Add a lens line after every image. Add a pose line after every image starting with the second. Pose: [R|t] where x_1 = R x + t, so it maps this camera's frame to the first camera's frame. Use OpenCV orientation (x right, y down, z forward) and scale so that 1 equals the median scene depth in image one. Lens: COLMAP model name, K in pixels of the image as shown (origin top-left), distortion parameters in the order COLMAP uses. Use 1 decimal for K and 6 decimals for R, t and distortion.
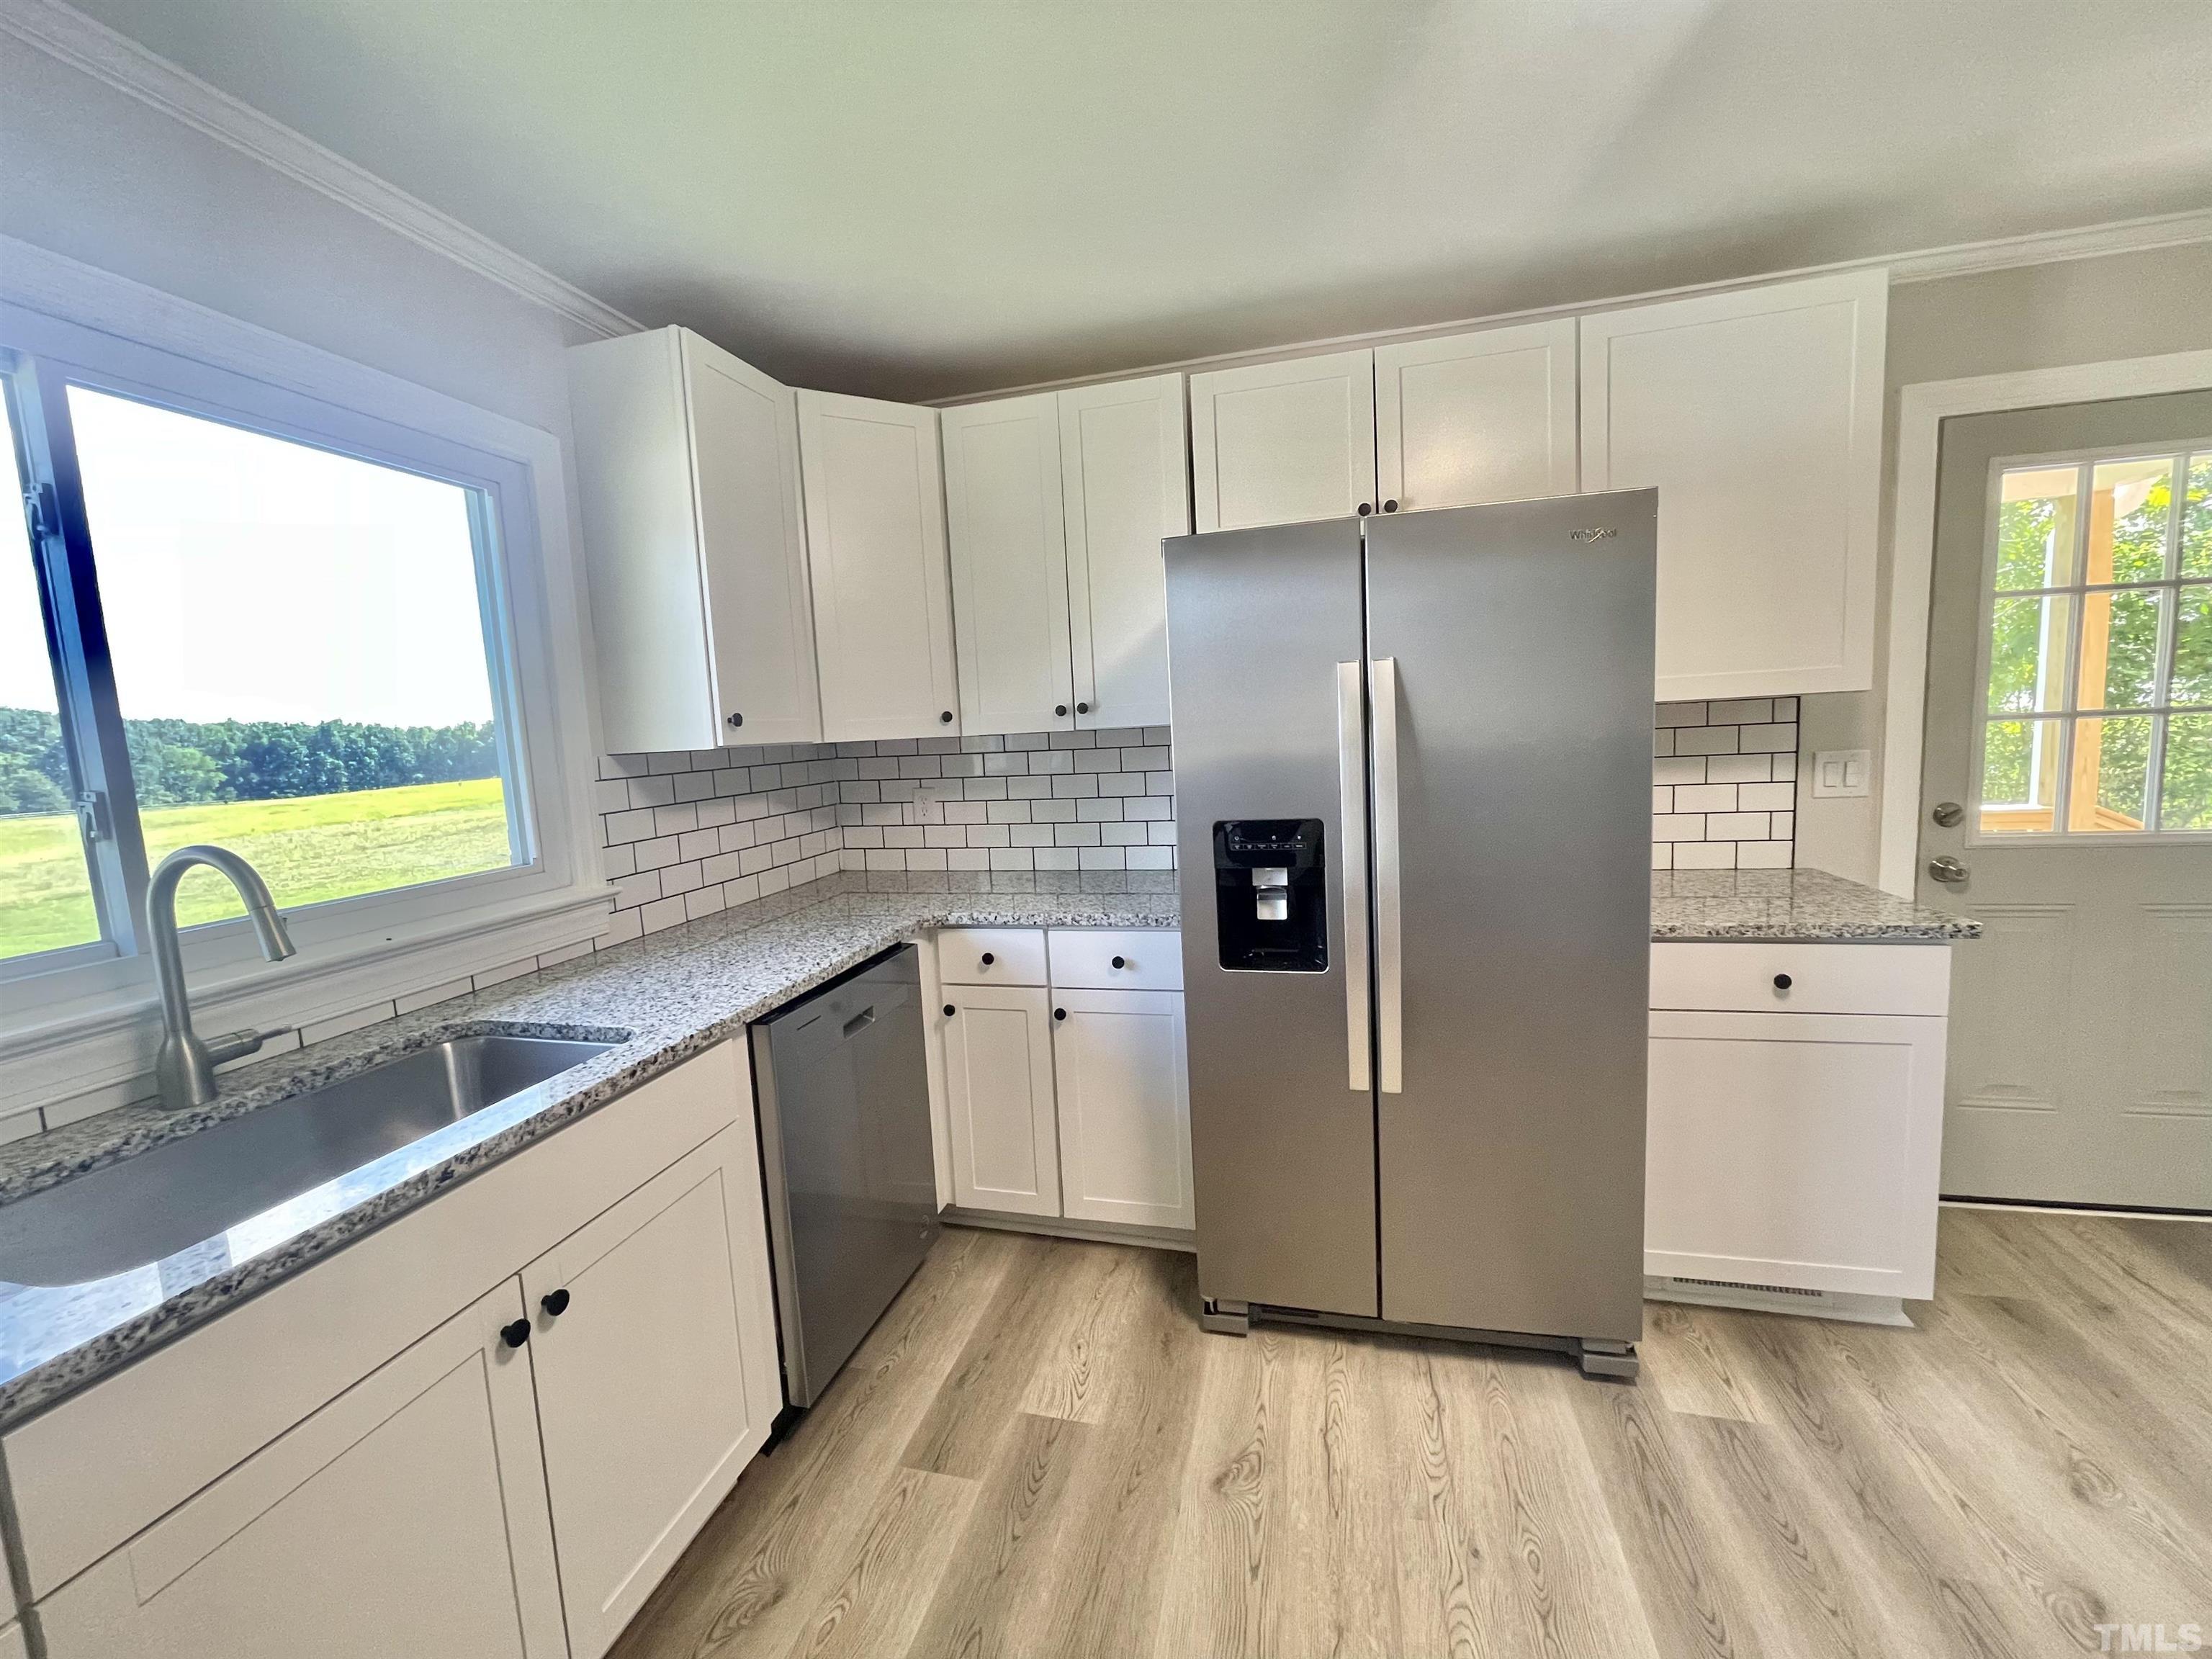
lens RADIAL K [[907.1, 0, 1106.0], [0, 907.1, 829.5], [0, 0, 1]] dist [-0.000491, -0.000170]
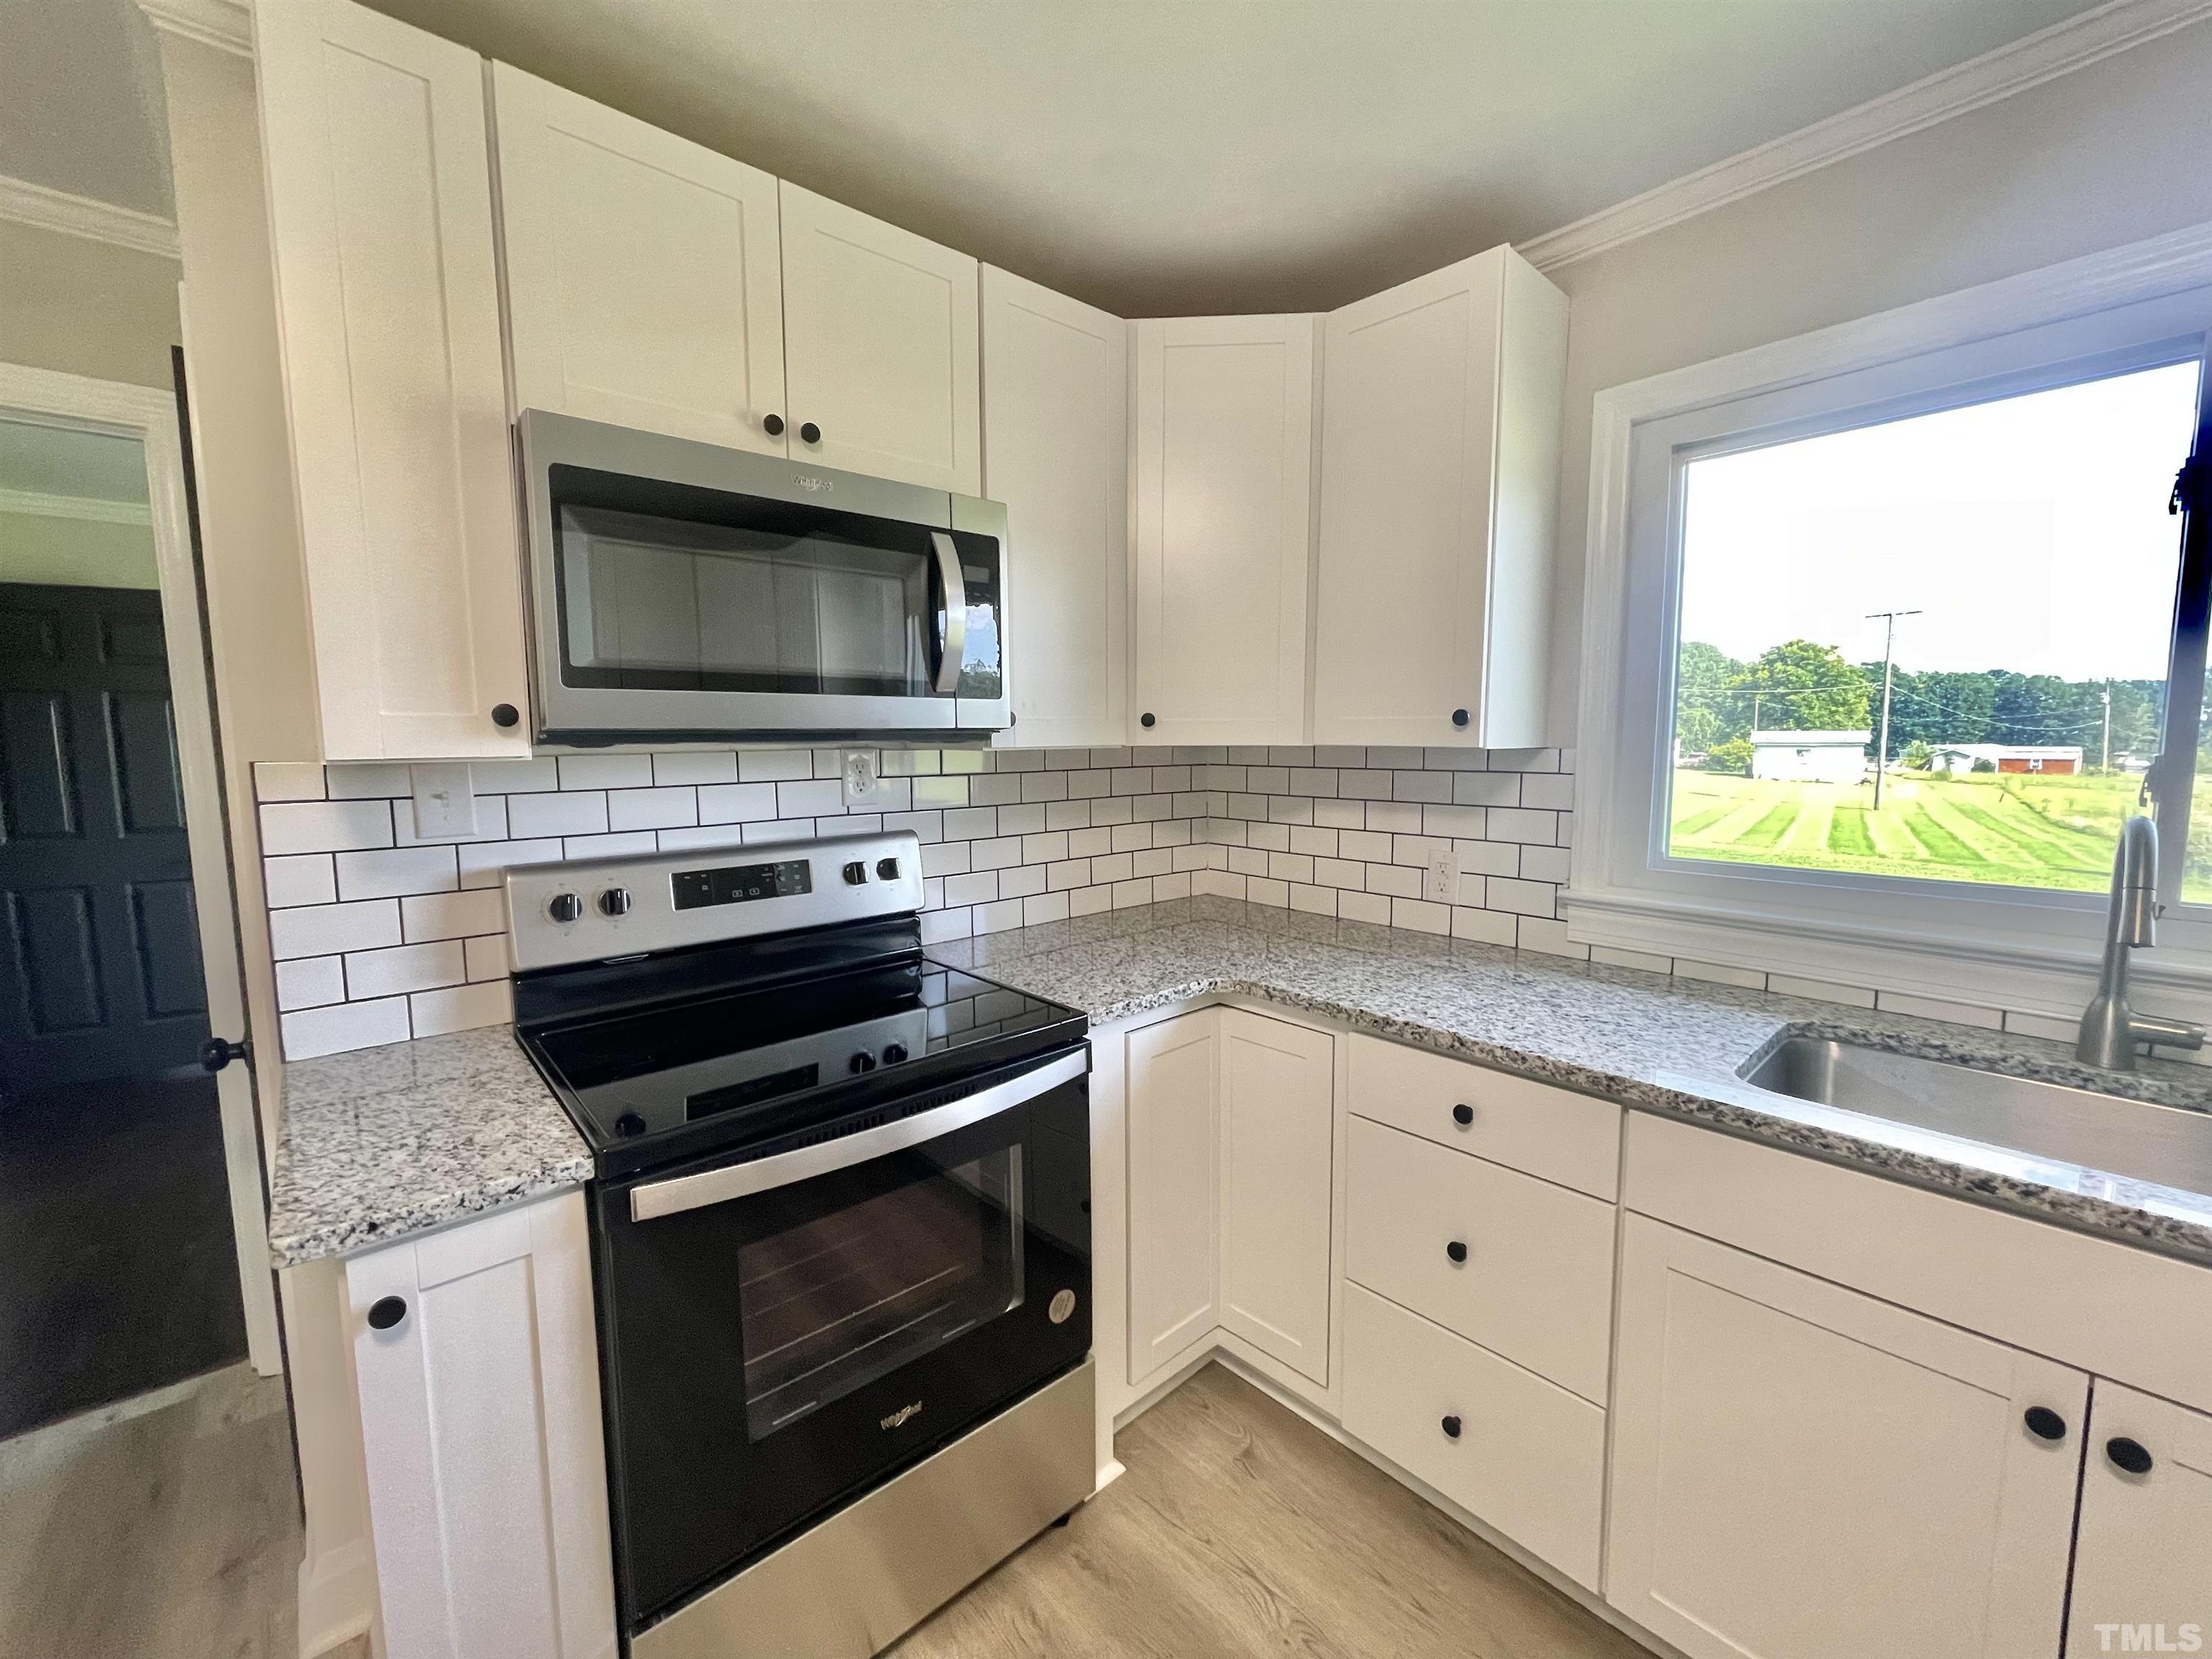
lens RADIAL K [[891.4, 0, 1095.8], [0, 891.4, 822.1], [0, 0, 1]] dist [-0.002890, -0.000435]
pose [[-0.577030, 0.132910, -0.805836, 0.306185], [-0.060218, 0.977060, 0.204272, -0.074594], [0.814500, 0.166397, -0.555789, 0.425160]]
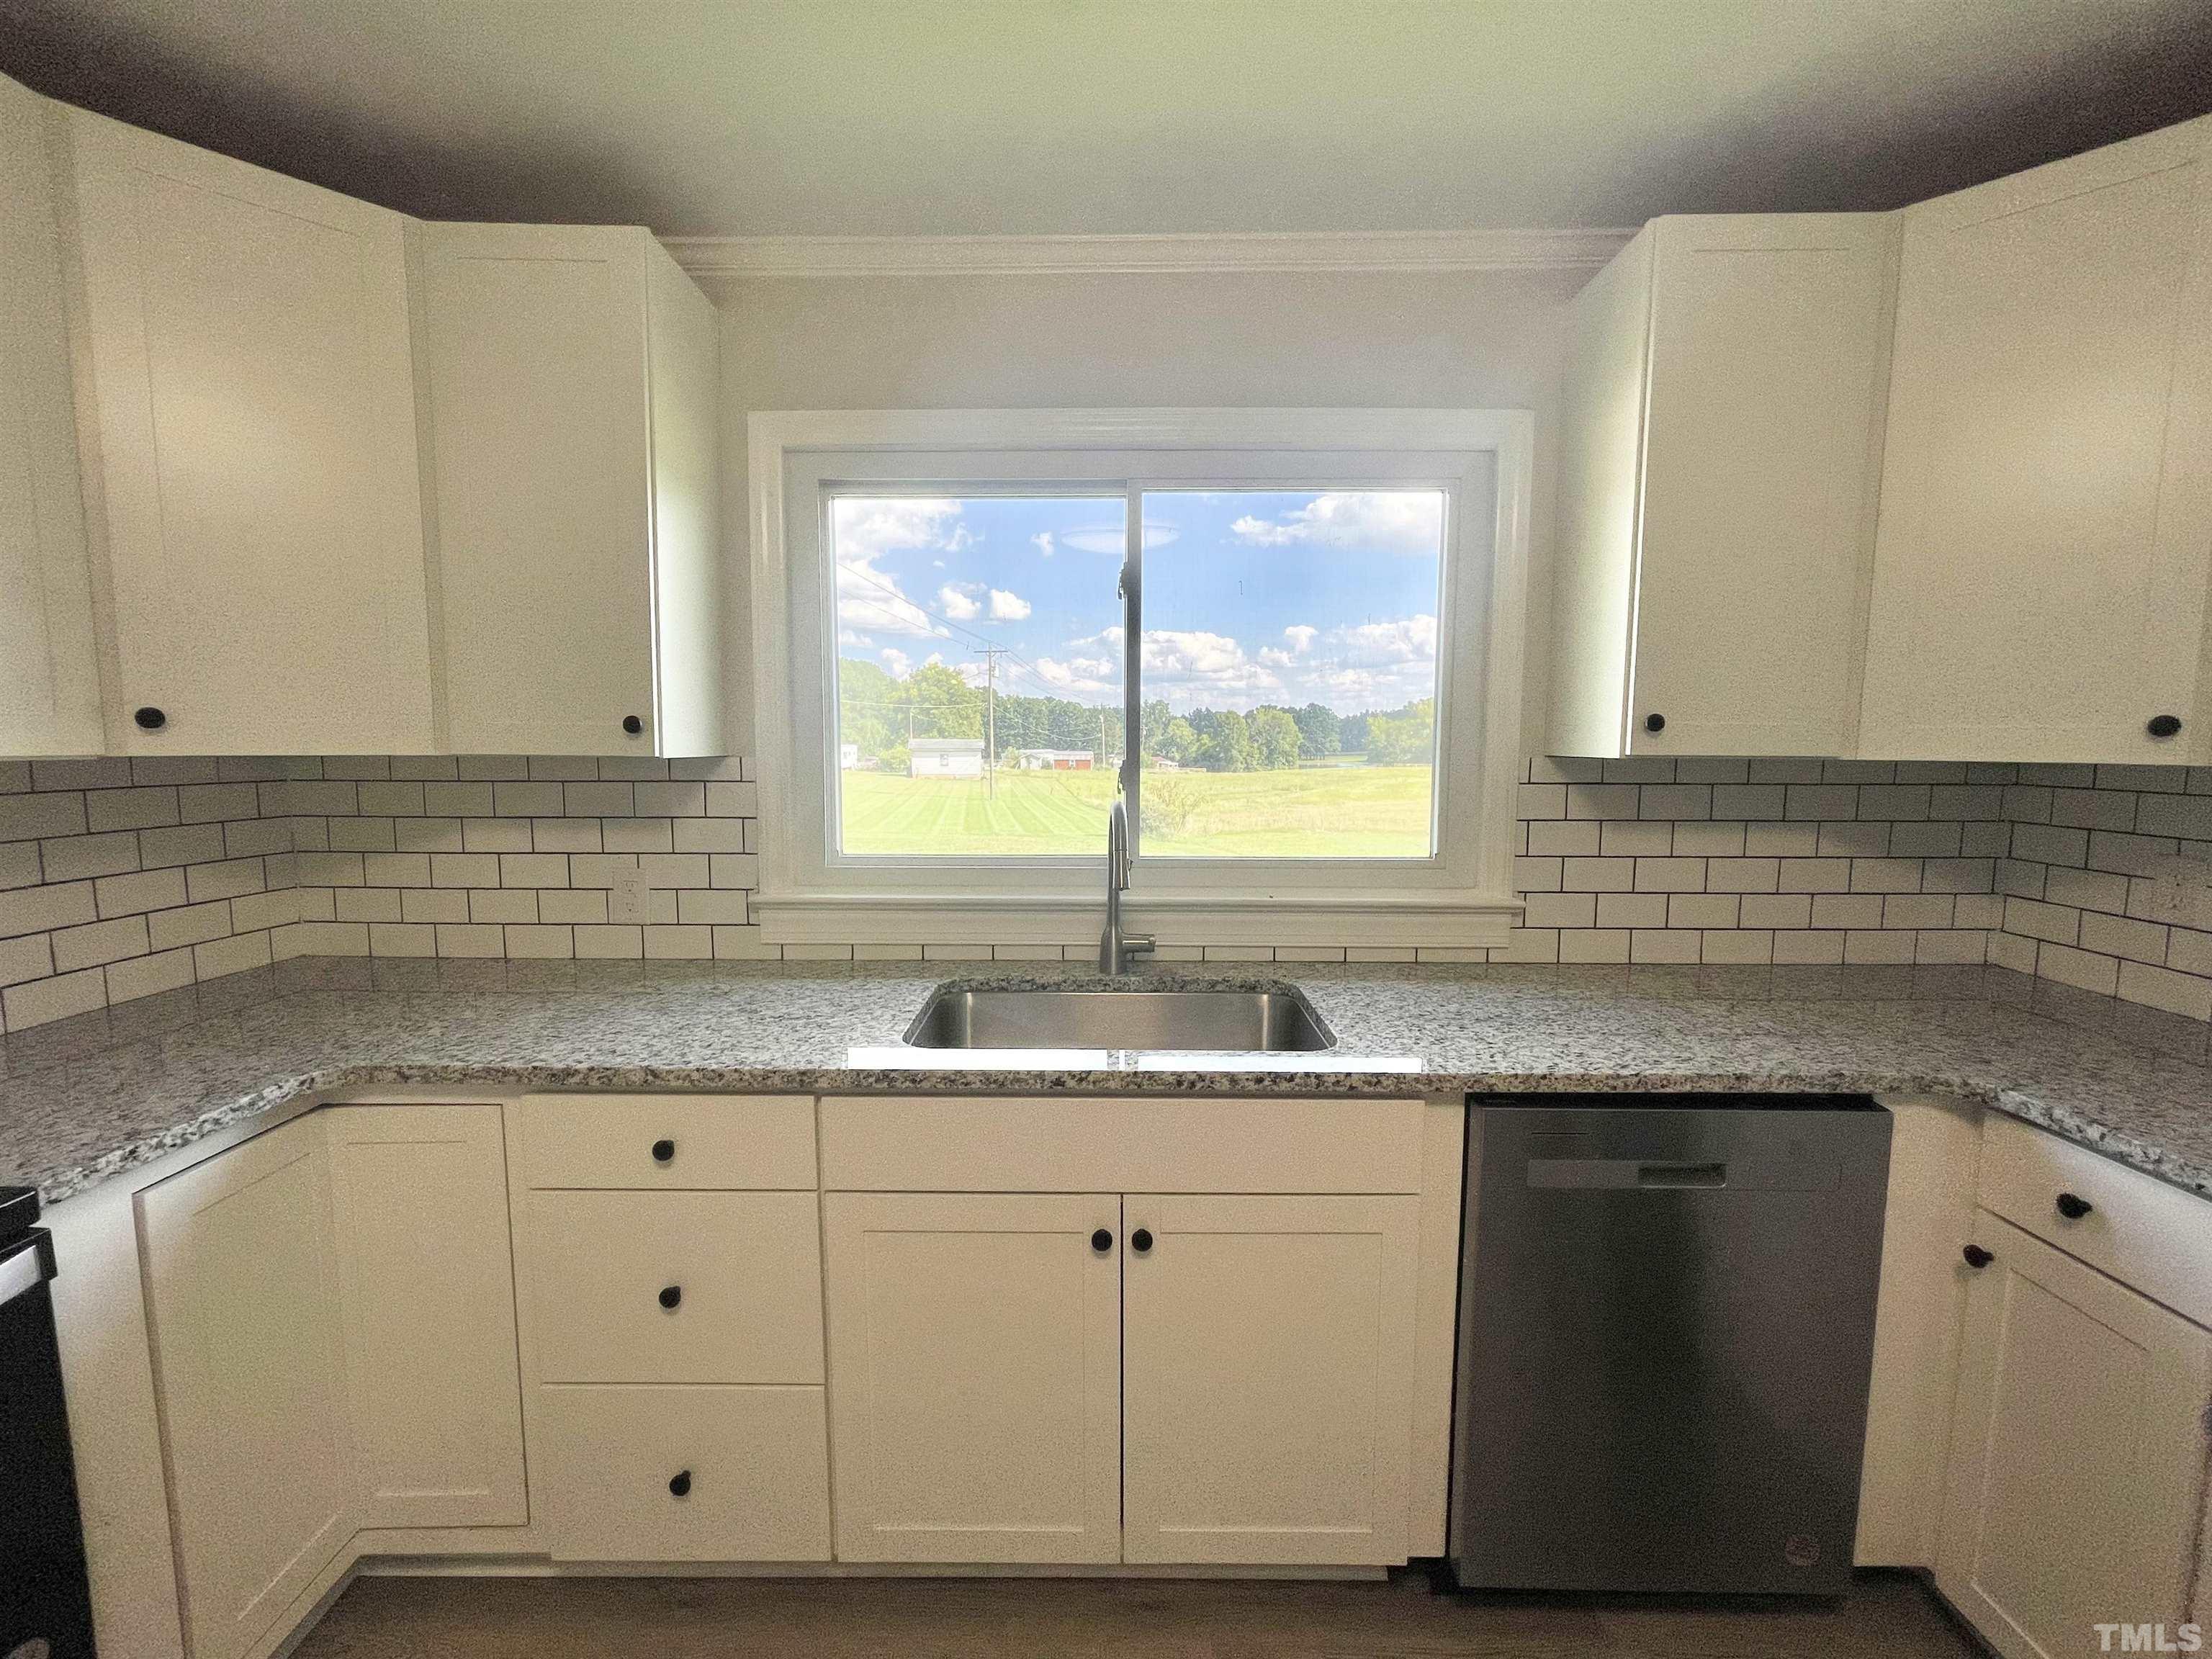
lens RADIAL K [[891.4, 0, 1095.8], [0, 891.4, 822.1], [0, 0, 1]] dist [-0.002890, -0.000435]
pose [[0.219283, 0.140931, -0.965429, 0.262413], [-0.126398, 0.985277, 0.115119, -0.076211], [0.967439, 0.096785, 0.233868, 0.441953]]
